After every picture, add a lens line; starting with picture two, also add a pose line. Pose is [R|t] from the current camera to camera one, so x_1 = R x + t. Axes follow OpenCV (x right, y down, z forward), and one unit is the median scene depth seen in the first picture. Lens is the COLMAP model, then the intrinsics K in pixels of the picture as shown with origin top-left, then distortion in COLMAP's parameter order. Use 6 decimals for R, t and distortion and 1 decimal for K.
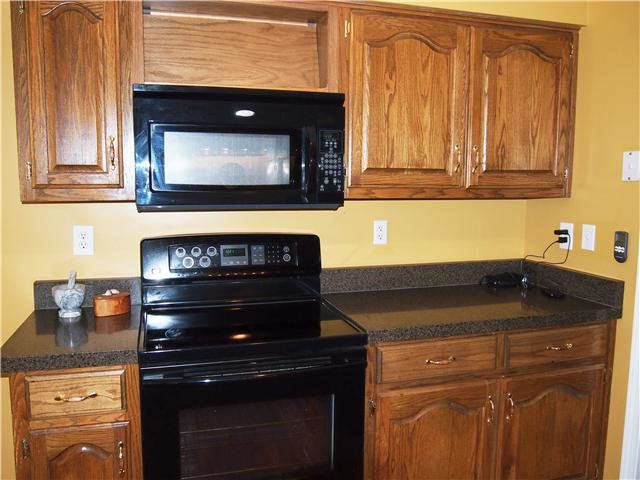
lens RADIAL K [[536.5, 0, 320.5], [0, 536.5, 240.2], [0, 0, 1]] dist [-0.062585, 0.025870]
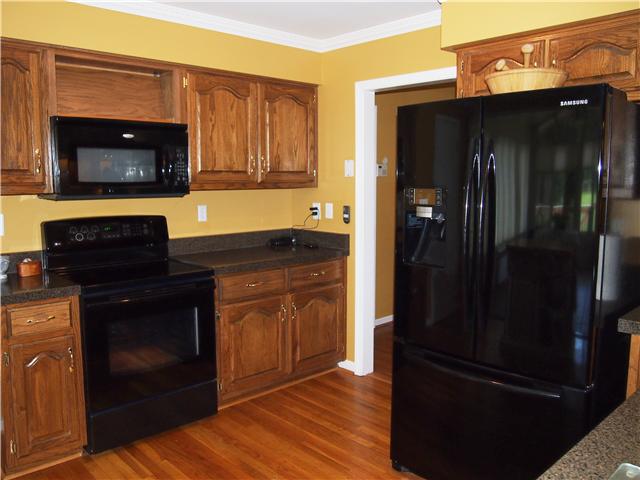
lens RADIAL K [[536.5, 0, 320.1], [0, 536.5, 239.3], [0, 0, 1]] dist [-0.062585, 0.025870]
pose [[0.895562, -0.058428, 0.441084, -0.301563], [0.059273, 0.998171, 0.011874, 0.069316], [-0.440971, 0.015510, 0.897387, -0.563162]]
